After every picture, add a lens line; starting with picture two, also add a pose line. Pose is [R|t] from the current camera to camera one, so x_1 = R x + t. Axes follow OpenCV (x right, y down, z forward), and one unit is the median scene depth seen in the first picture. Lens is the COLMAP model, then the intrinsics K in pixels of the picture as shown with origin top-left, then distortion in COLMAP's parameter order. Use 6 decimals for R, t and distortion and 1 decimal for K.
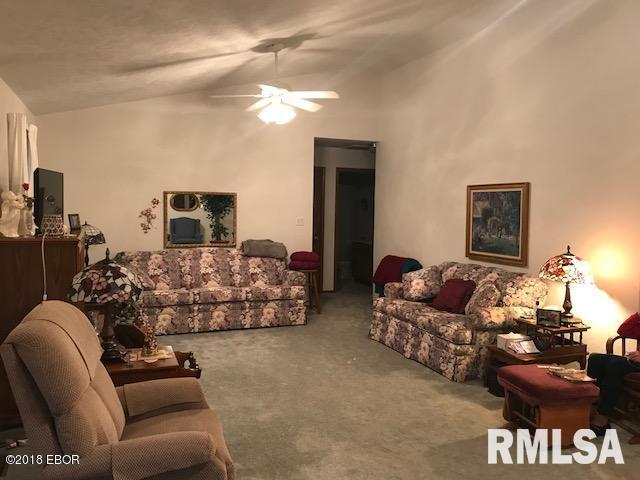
lens RADIAL K [[530.0, 0, 313.8], [0, 530.0, 241.2], [0, 0, 1]] dist [0.031281, -0.015750]
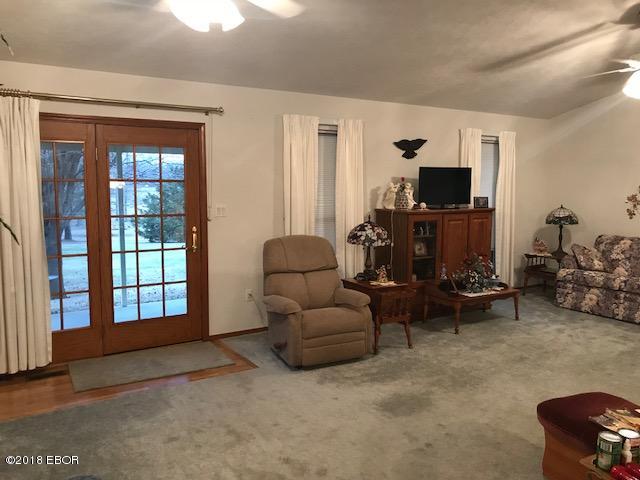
lens RADIAL K [[530.0, 0, 319.9], [0, 530.0, 239.5], [0, 0, 1]] dist [0.031281, -0.015750]
pose [[0.166521, 0.075542, -0.983140, 0.877617], [-0.066999, 0.995623, 0.065153, -0.003842], [0.983759, 0.055020, 0.170854, 0.384732]]
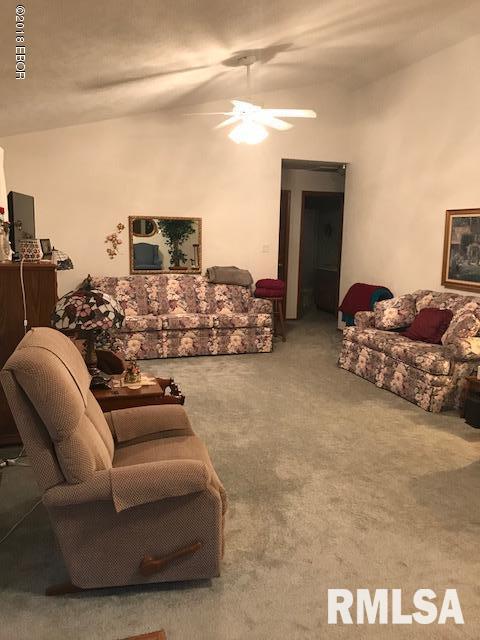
lens RADIAL K [[530.0, 0, 243.8], [0, 530.0, 324.1], [0, 0, 1]] dist [0.031281, -0.015750]
pose [[0.998698, 0.011902, -0.049603, -0.027035], [-0.006612, 0.994398, 0.105491, -0.000384], [0.050581, -0.105026, 0.993182, 0.015858]]
